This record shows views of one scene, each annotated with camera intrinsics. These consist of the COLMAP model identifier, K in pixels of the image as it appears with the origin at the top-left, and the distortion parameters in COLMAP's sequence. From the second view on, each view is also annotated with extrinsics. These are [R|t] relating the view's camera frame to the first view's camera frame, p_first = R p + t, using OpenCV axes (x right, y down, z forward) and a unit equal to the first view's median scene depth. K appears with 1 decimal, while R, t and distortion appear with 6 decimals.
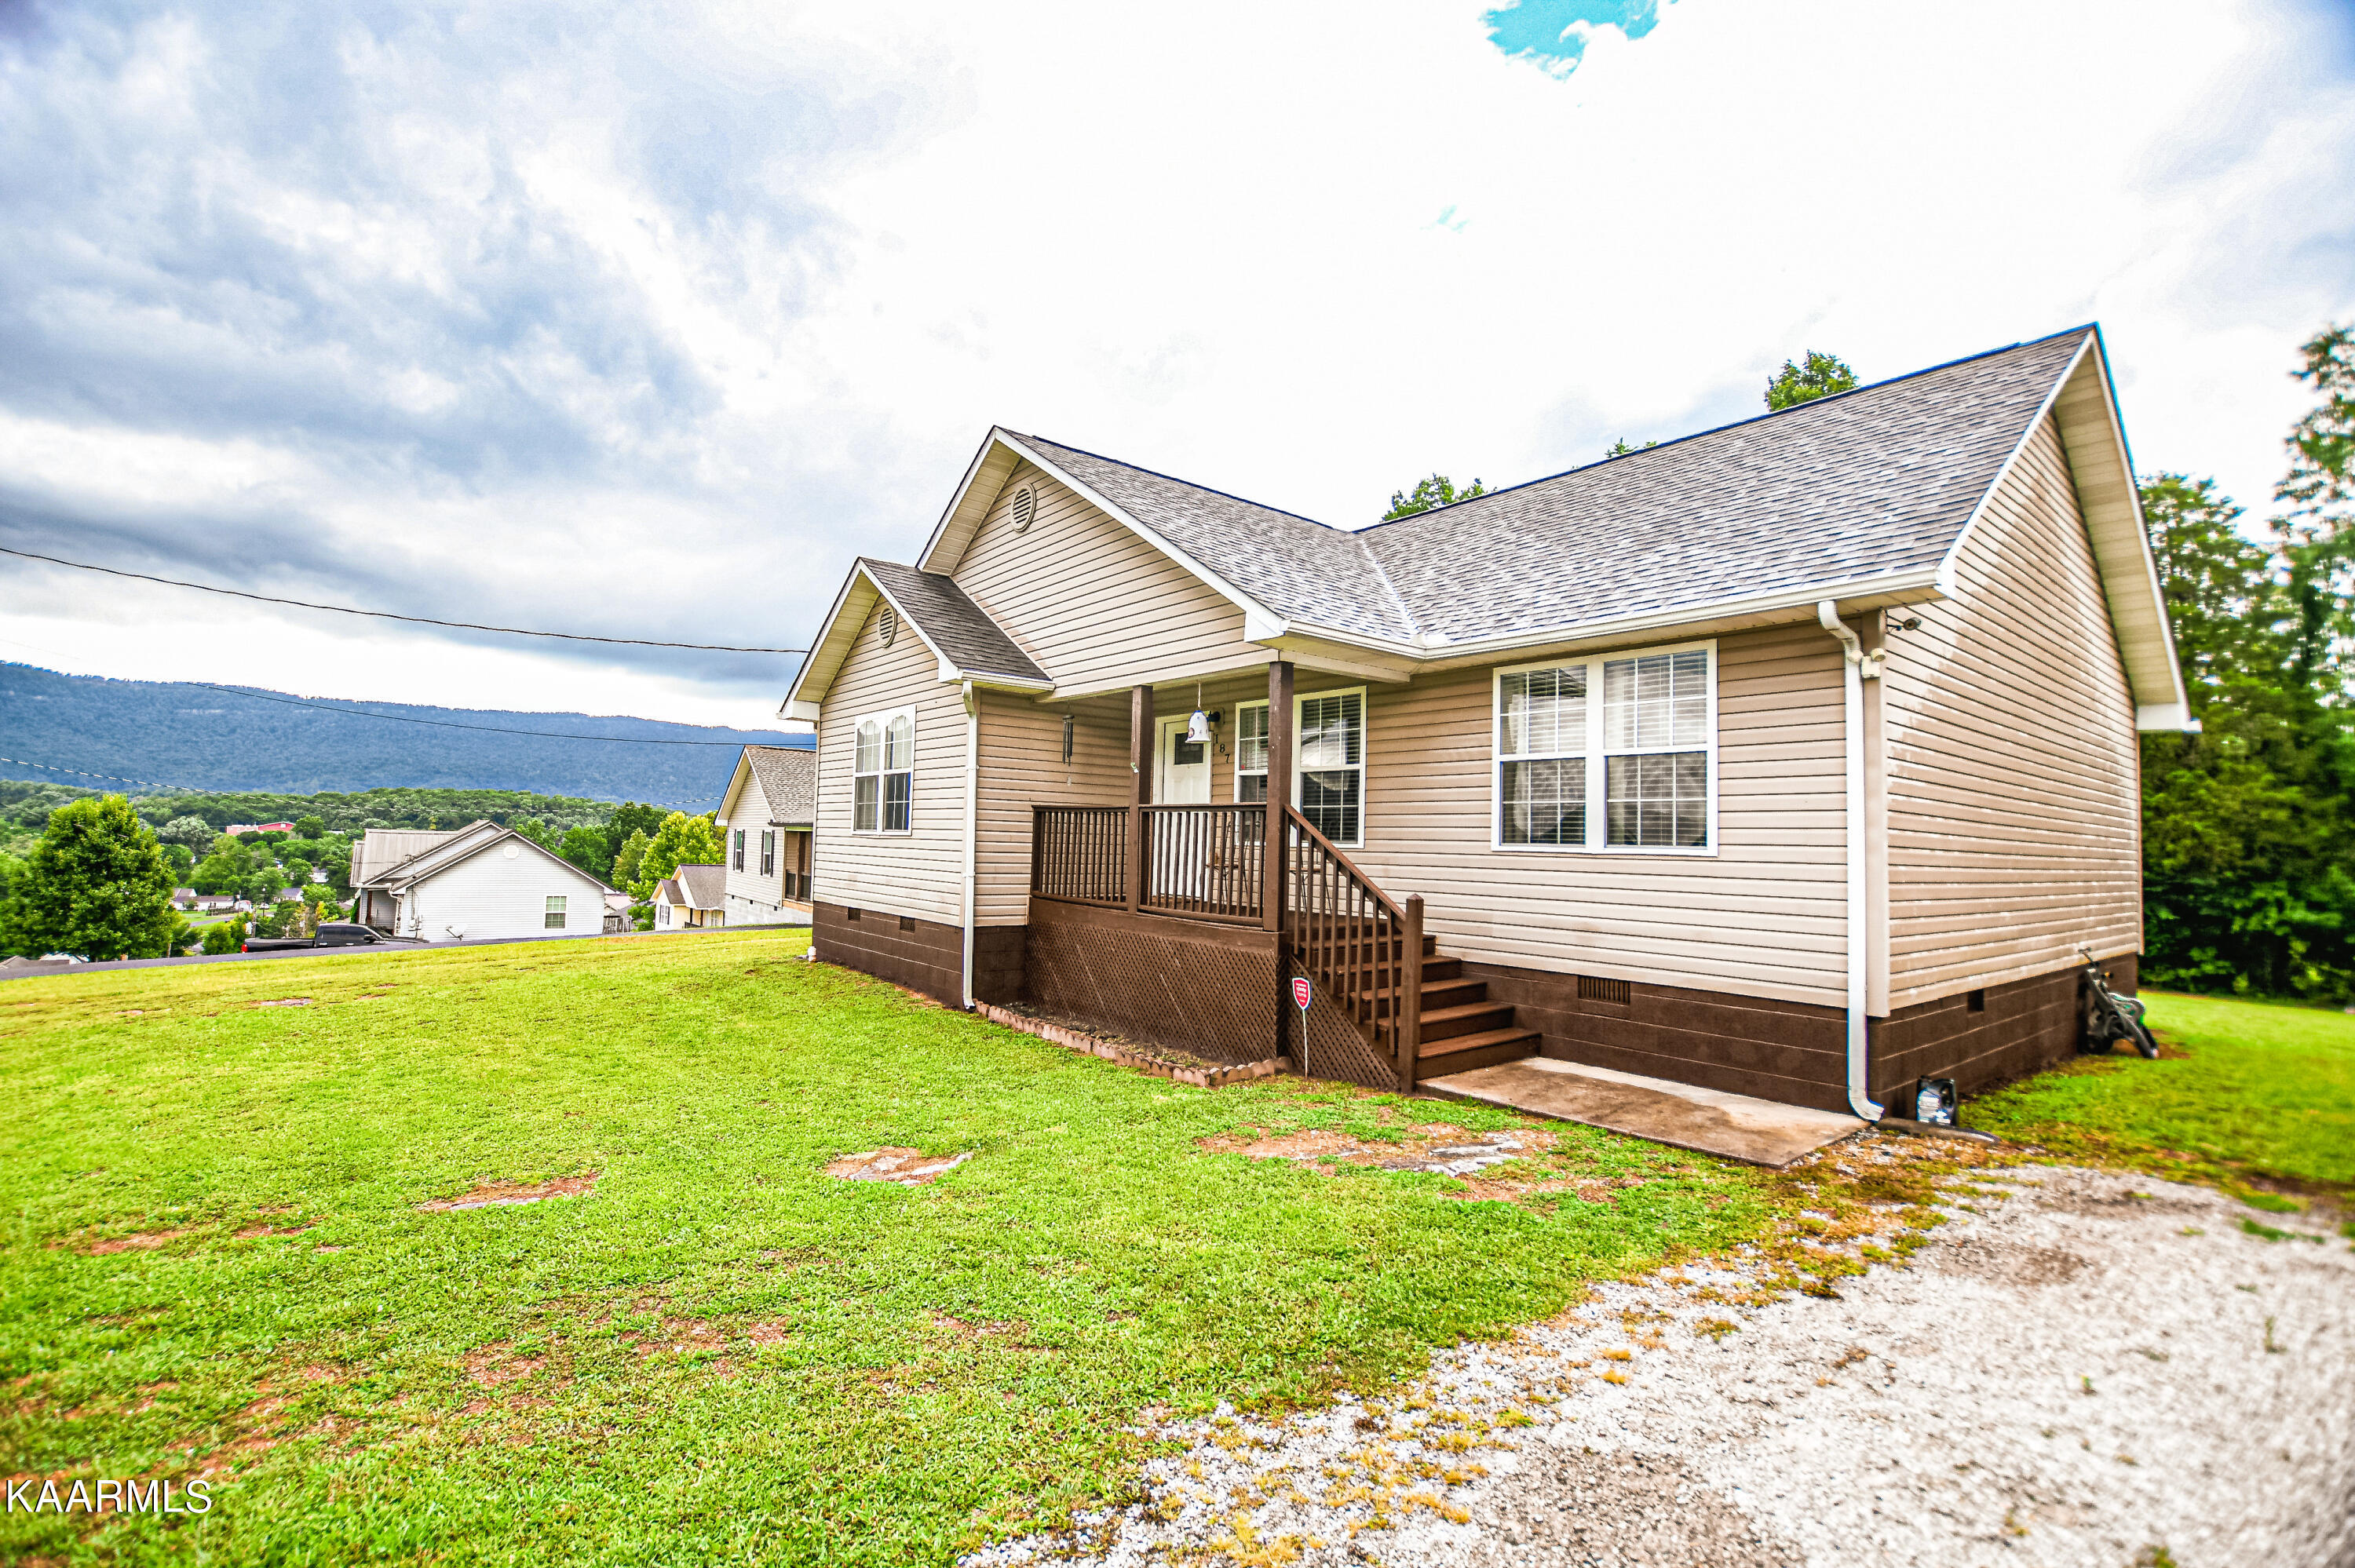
lens RADIAL K [[1034.1, 0, 1142.3], [0, 1034.1, 793.6], [0, 0, 1]] dist [-0.029197, 0.001293]
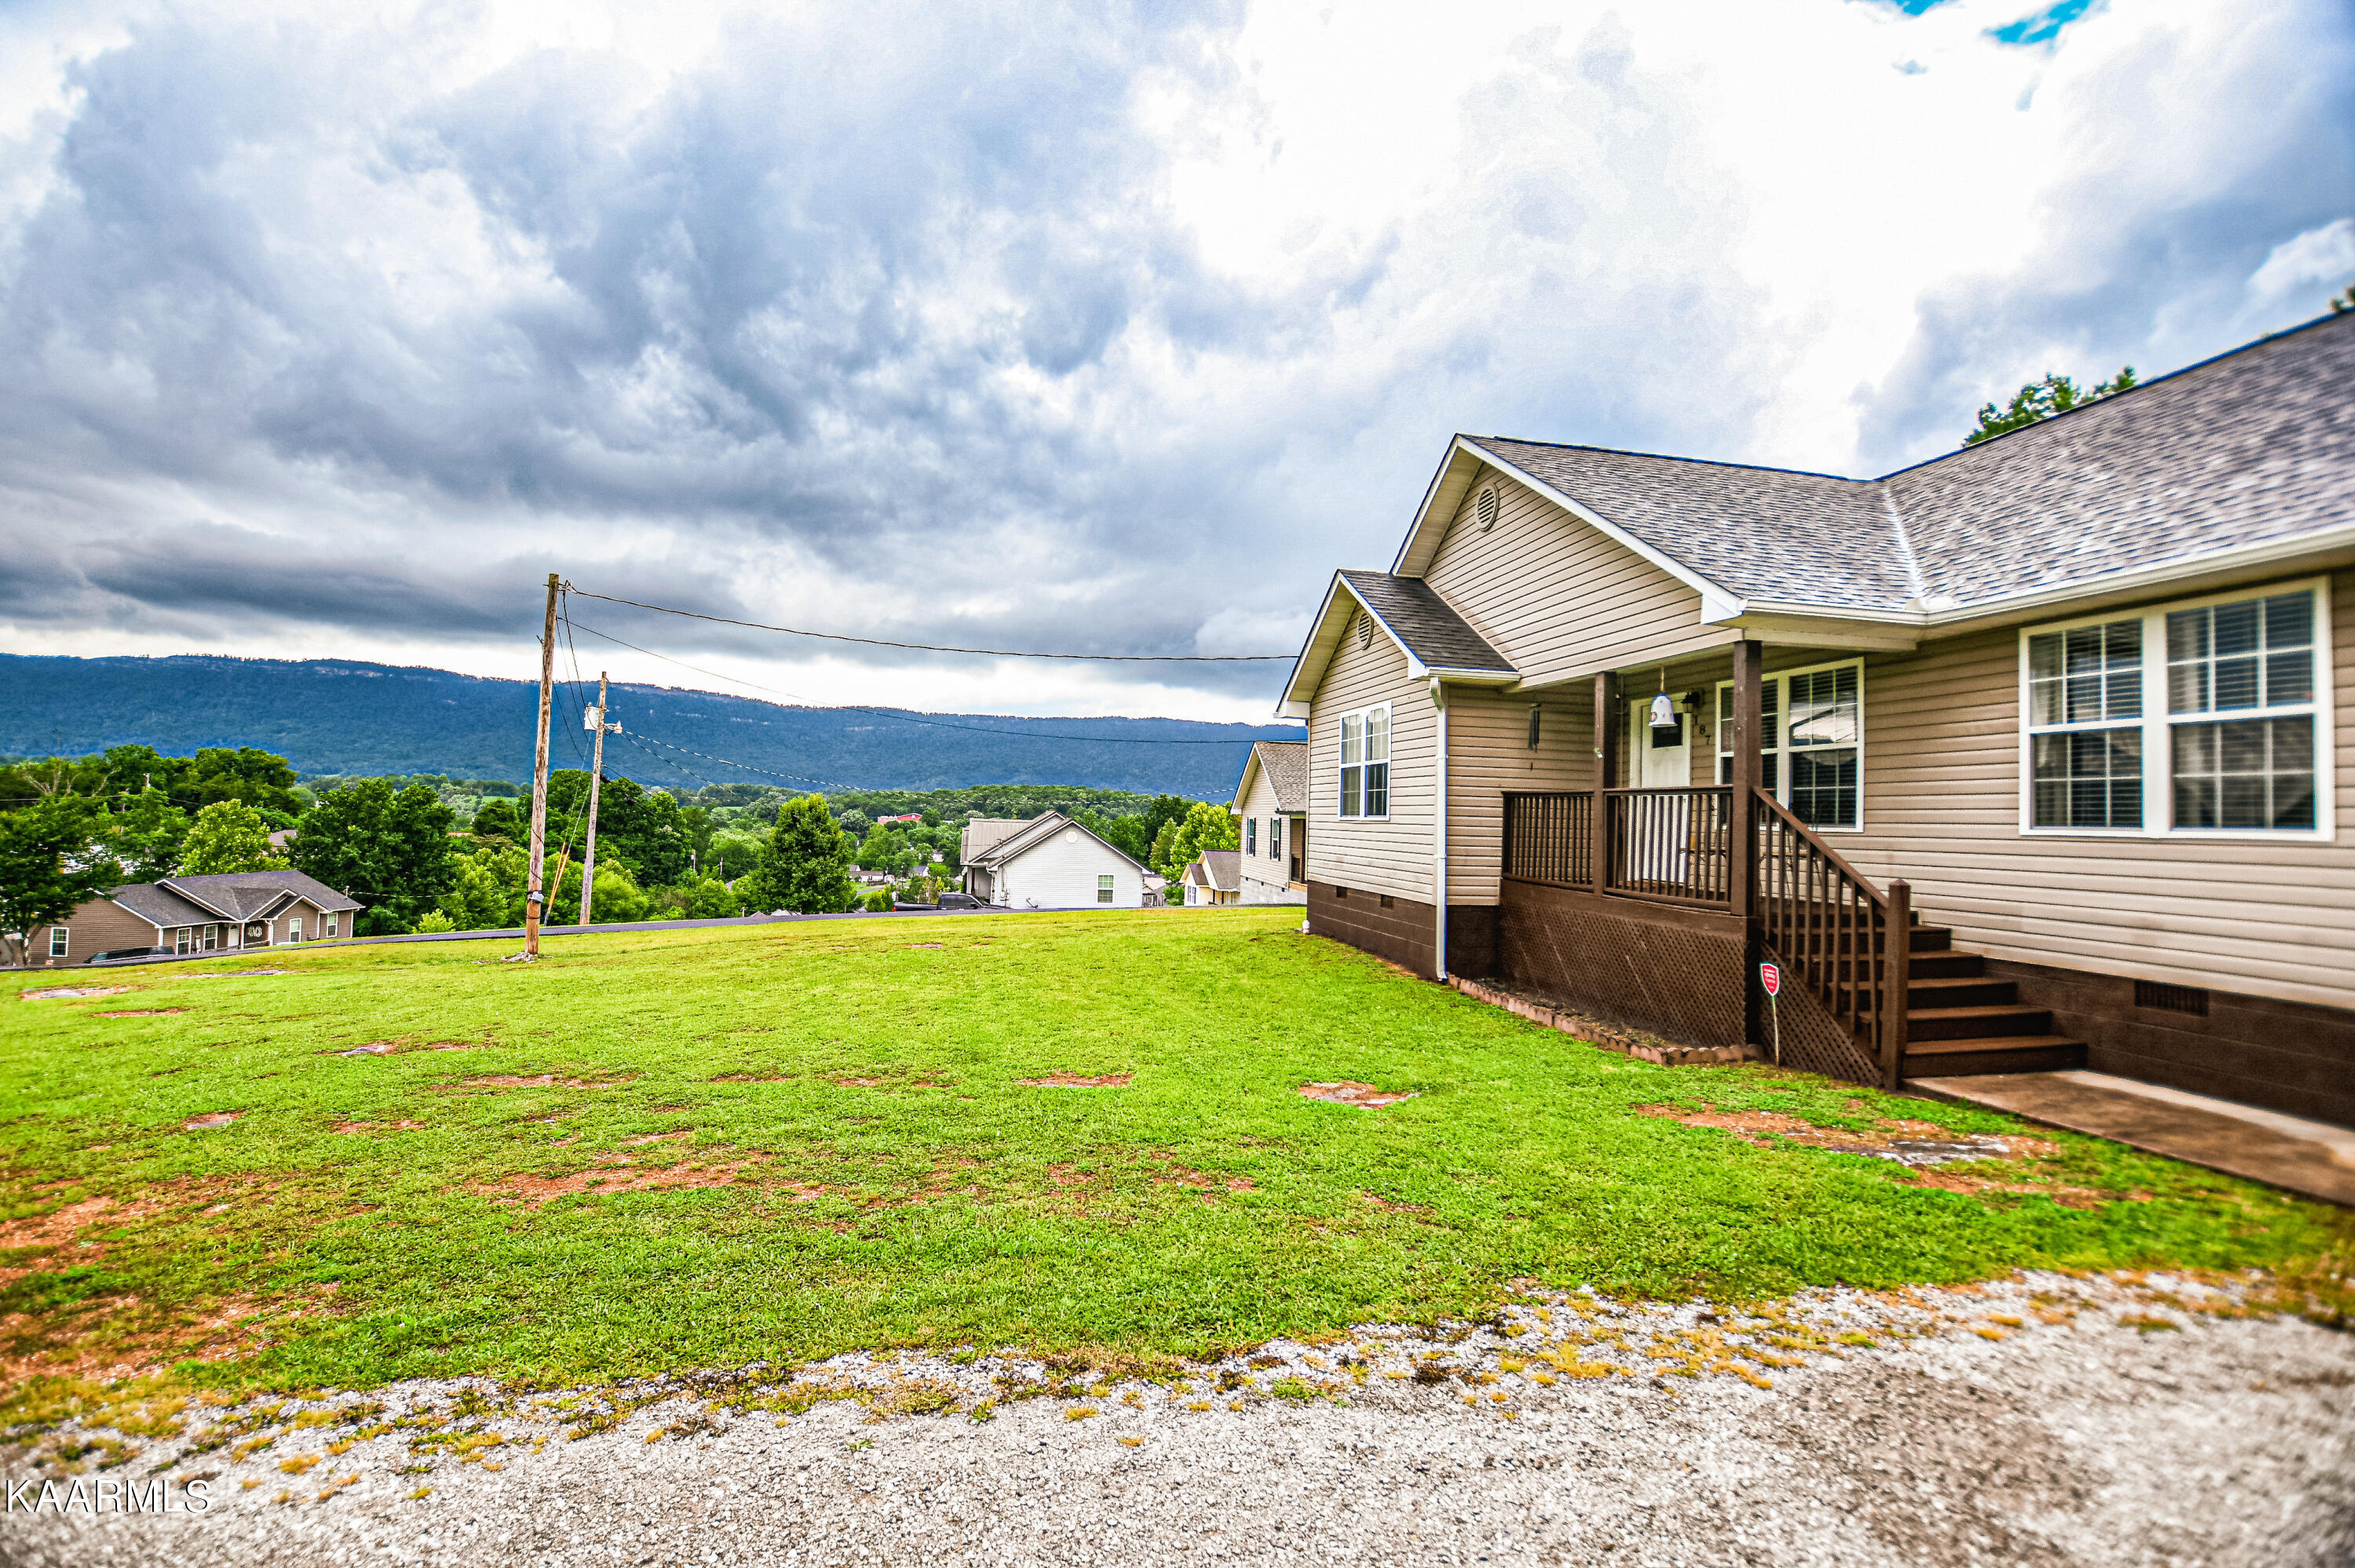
lens RADIAL K [[1034.1, 0, 1142.3], [0, 1034.1, 793.6], [0, 0, 1]] dist [-0.029197, 0.001293]
pose [[0.885164, -0.013390, -0.465087, 0.076623], [0.018468, 0.999809, 0.006364, 0.000286], [0.464913, -0.014222, 0.885242, -0.124346]]
